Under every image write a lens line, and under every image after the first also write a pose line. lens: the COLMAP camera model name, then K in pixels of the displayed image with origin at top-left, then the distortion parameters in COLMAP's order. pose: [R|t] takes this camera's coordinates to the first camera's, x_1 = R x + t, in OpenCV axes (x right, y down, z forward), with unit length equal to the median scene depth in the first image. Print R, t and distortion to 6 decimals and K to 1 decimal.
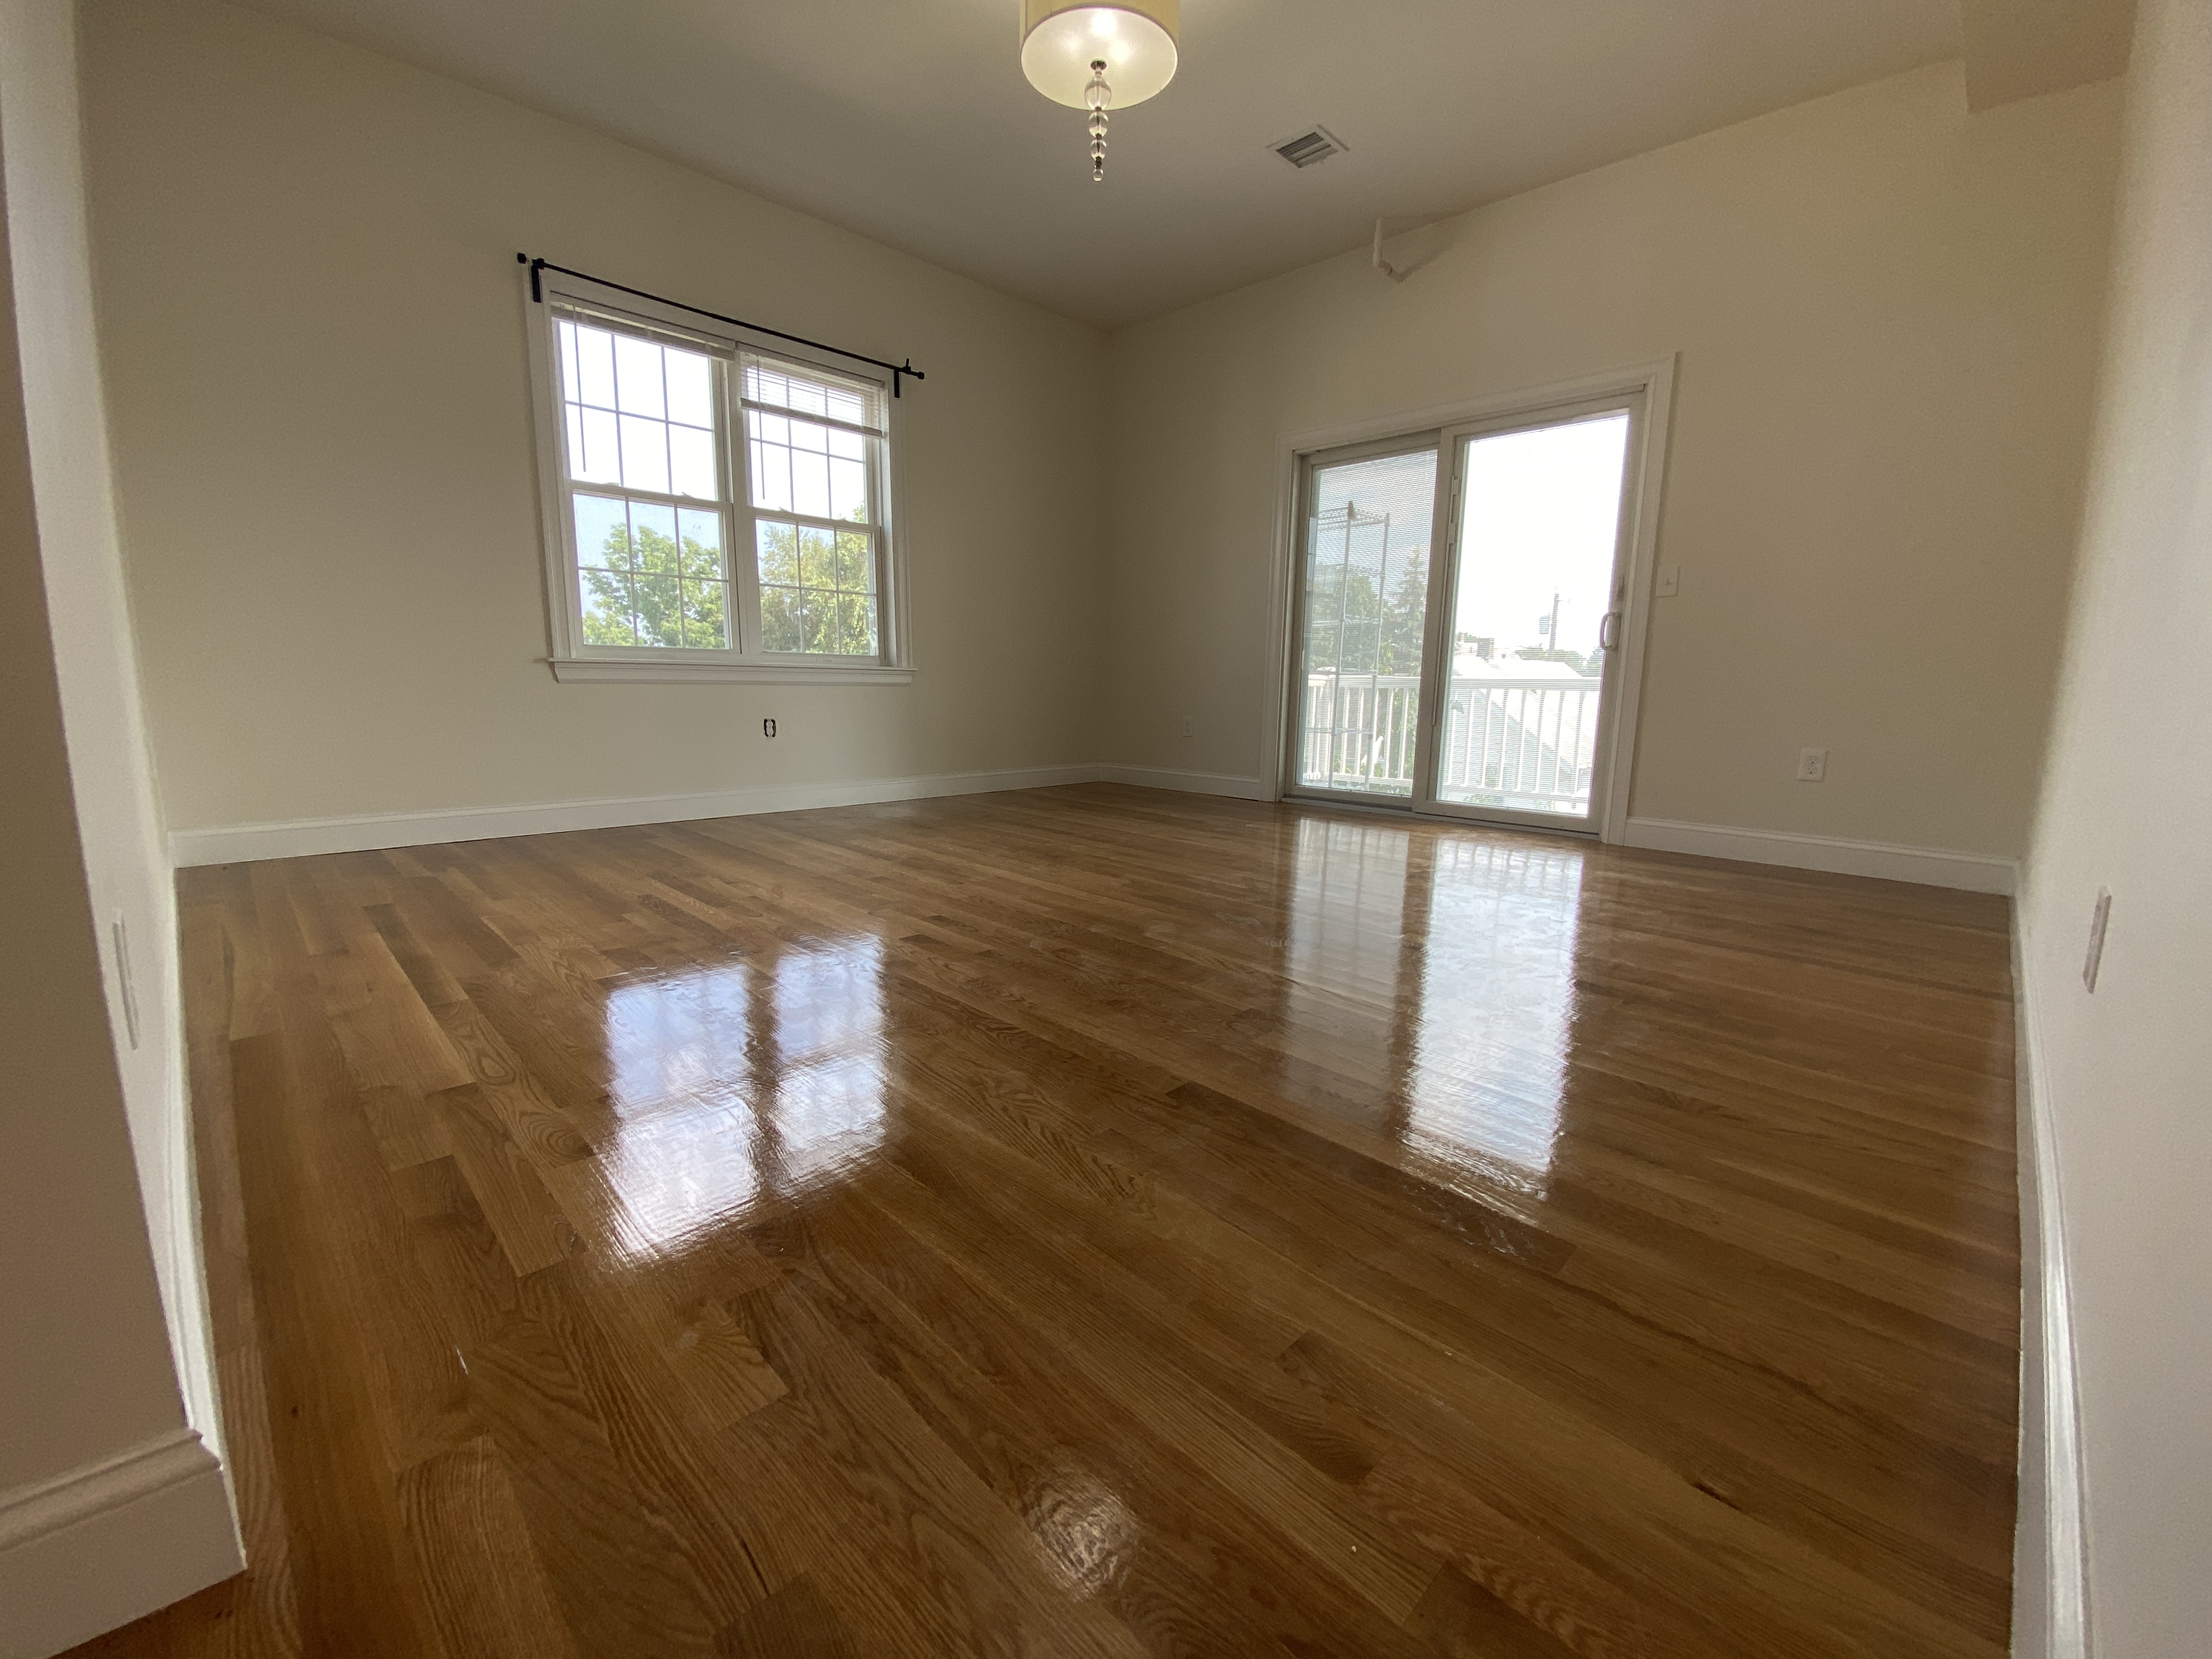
lens RADIAL K [[911.1, 0, 1112.0], [0, 911.1, 821.6], [0, 0, 1]] dist [0.038966, -0.026135]
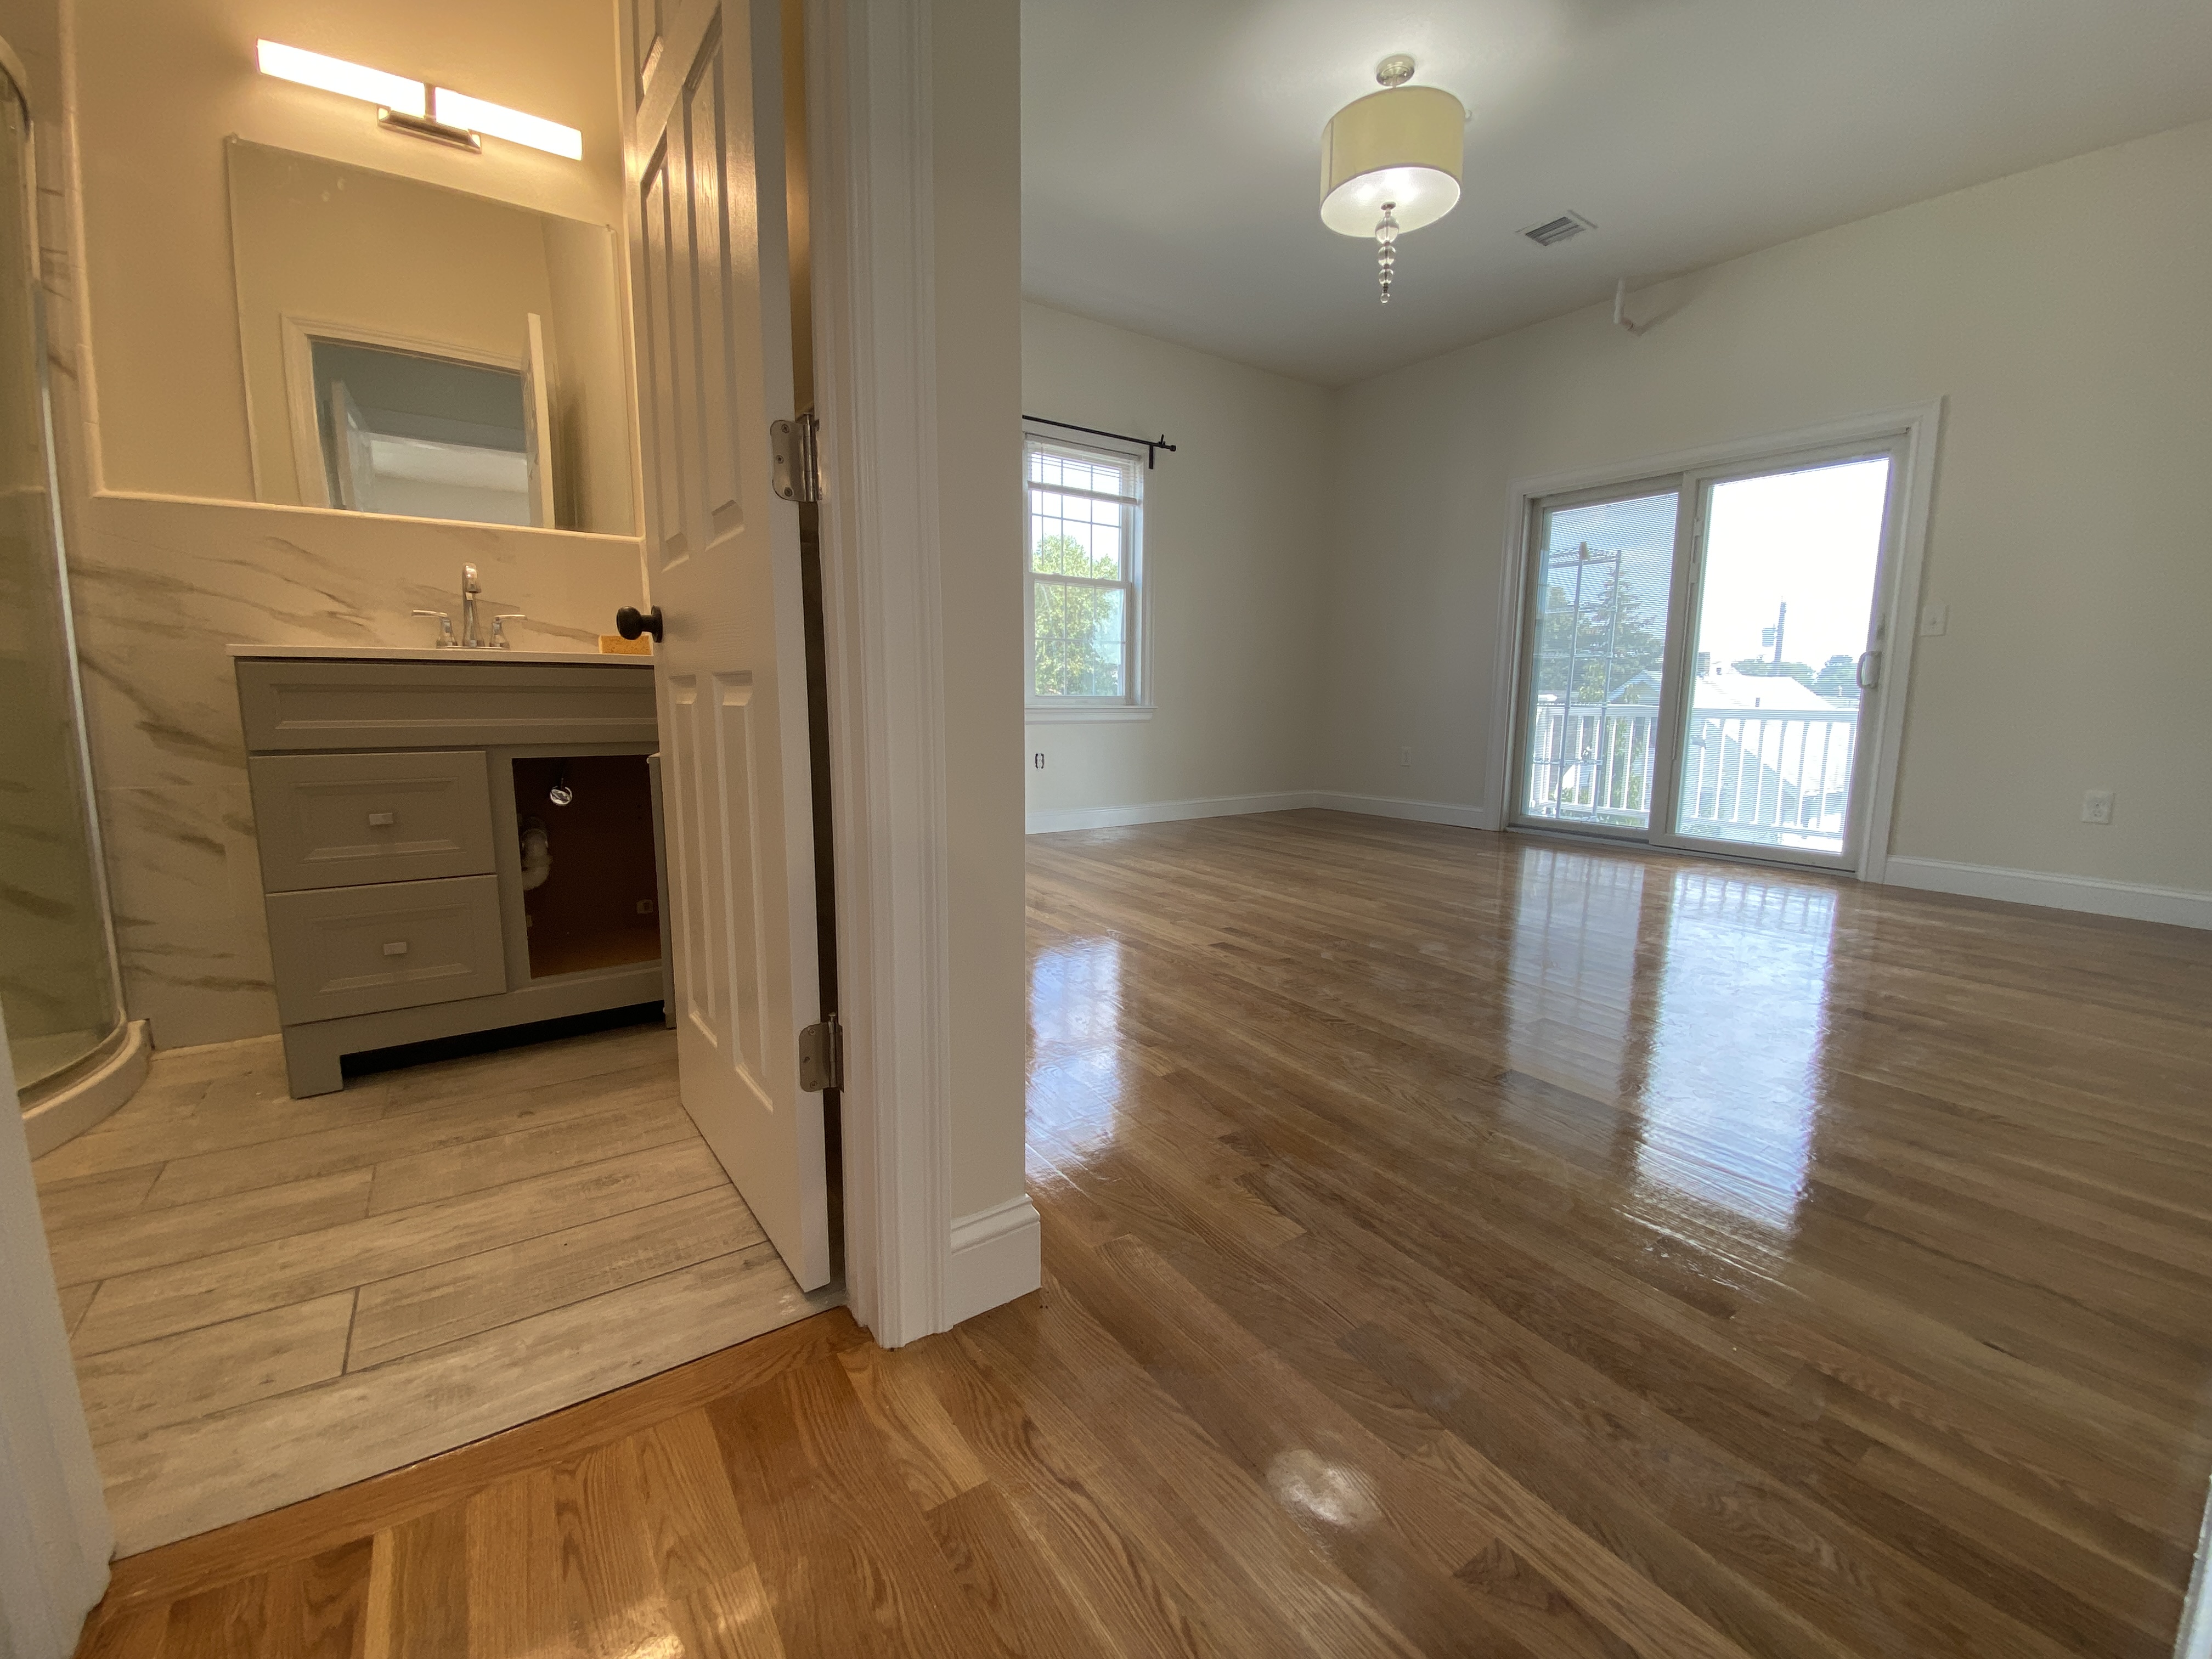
lens RADIAL K [[901.9, 0, 1106.0], [0, 901.9, 829.5], [0, 0, 1]] dist [0.016847, -0.017546]
pose [[0.982295, 0.017767, -0.186497, -0.089300], [-0.019841, 0.999760, -0.009260, -0.007043], [0.186288, 0.012797, 0.982412, -0.121127]]
